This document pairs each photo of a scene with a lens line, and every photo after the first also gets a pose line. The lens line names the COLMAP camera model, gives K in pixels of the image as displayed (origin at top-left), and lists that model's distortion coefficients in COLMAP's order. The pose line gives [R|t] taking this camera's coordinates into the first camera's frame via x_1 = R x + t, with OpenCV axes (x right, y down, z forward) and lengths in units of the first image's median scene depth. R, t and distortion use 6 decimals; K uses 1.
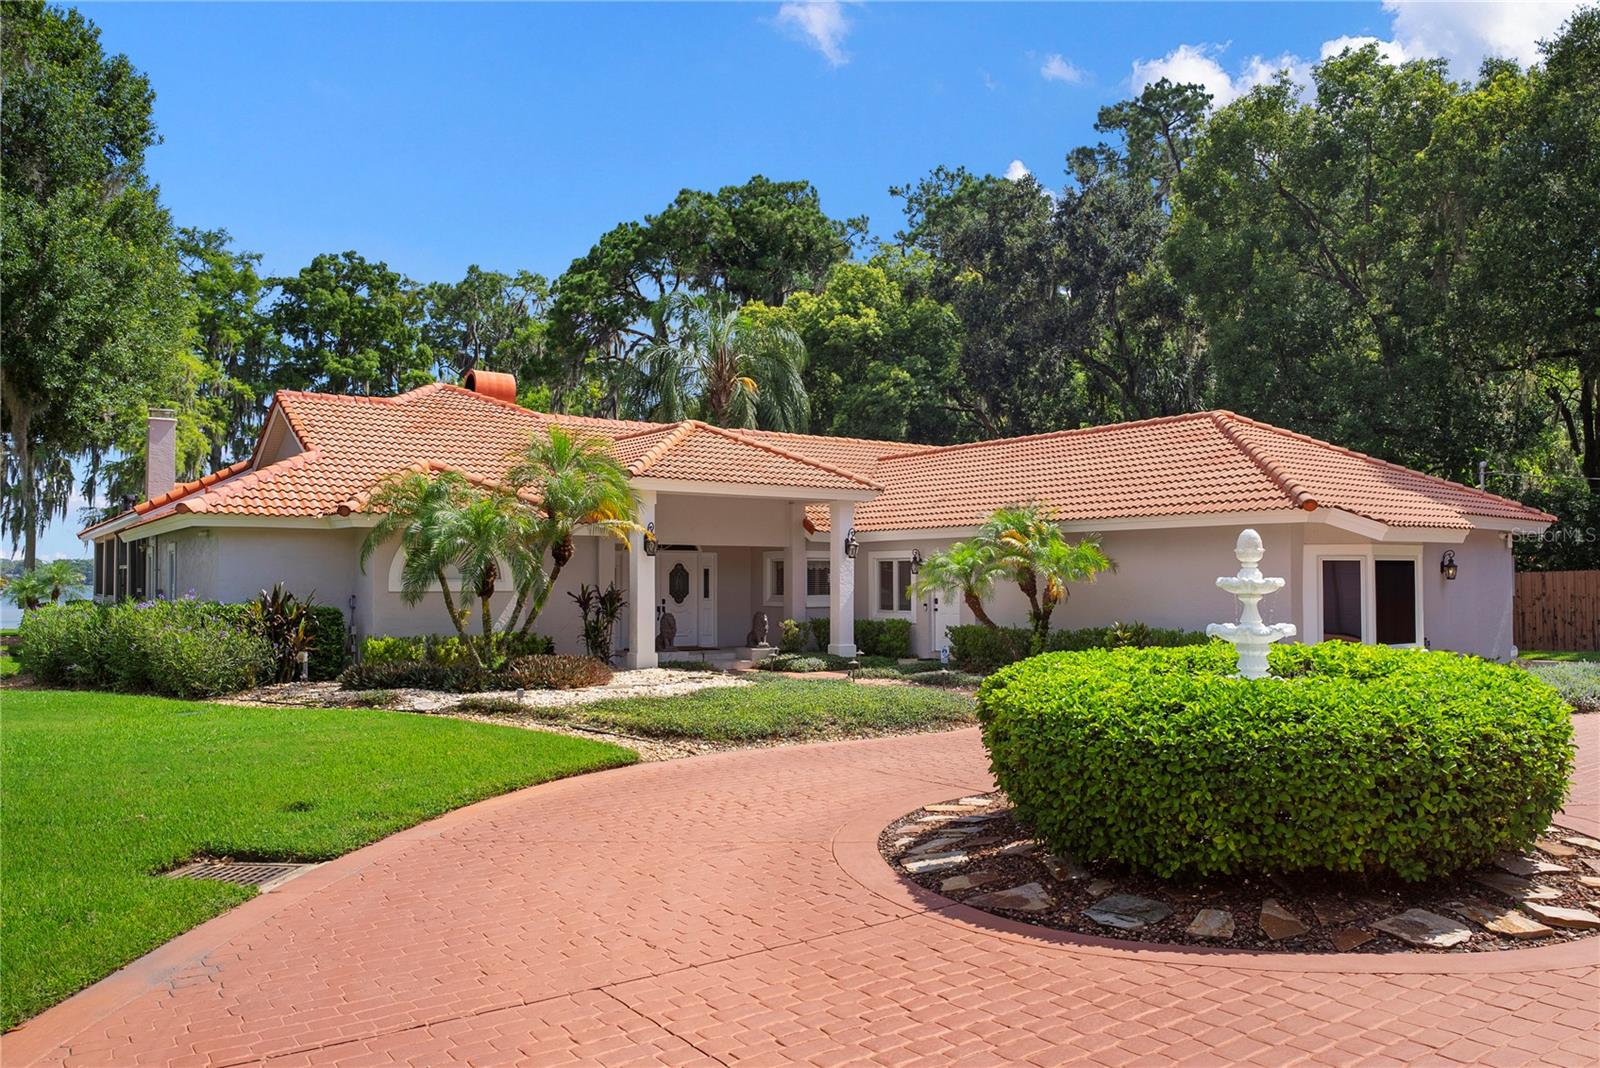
lens RADIAL K [[1188.4, 0, 799.2], [0, 1188.4, 542.6], [0, 0, 1]] dist [-0.033013, 0.002698]
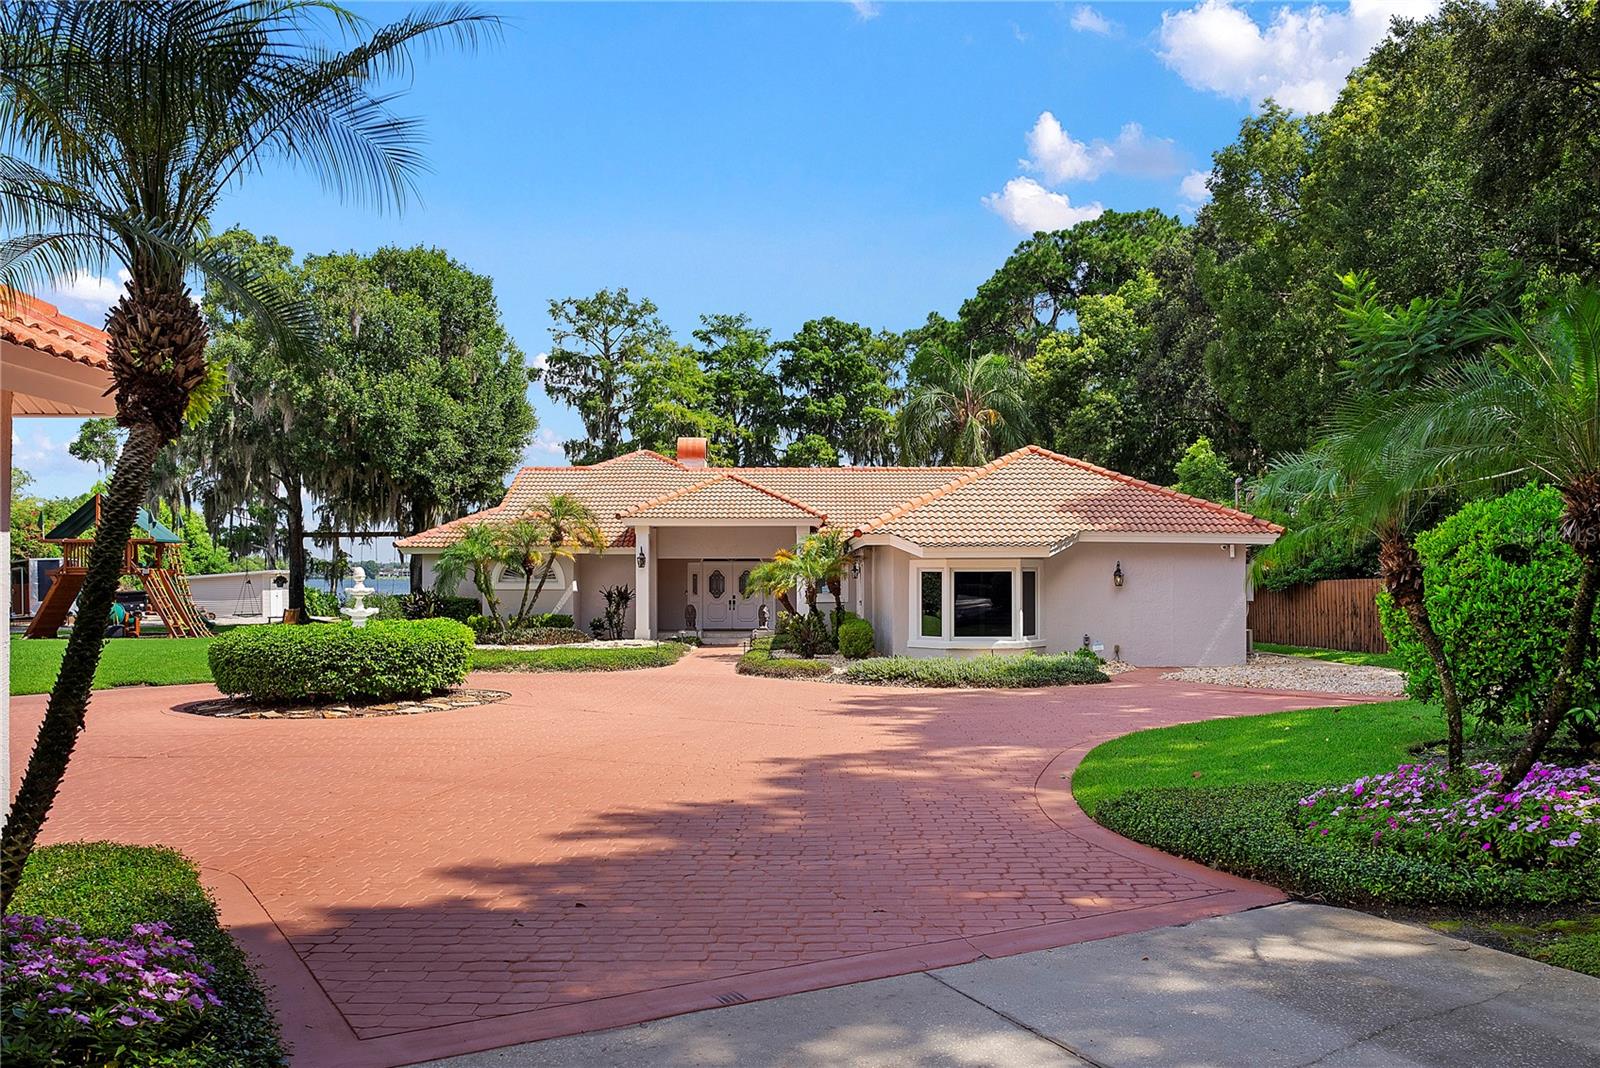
lens RADIAL K [[1188.4, 0, 803.0], [0, 1188.4, 538.5], [0, 0, 1]] dist [-0.033013, 0.002698]
pose [[0.815355, -0.014854, -0.578771, 0.504730], [0.016235, 0.999864, -0.002791, -0.009704], [0.578734, -0.007121, 0.815485, -0.083403]]
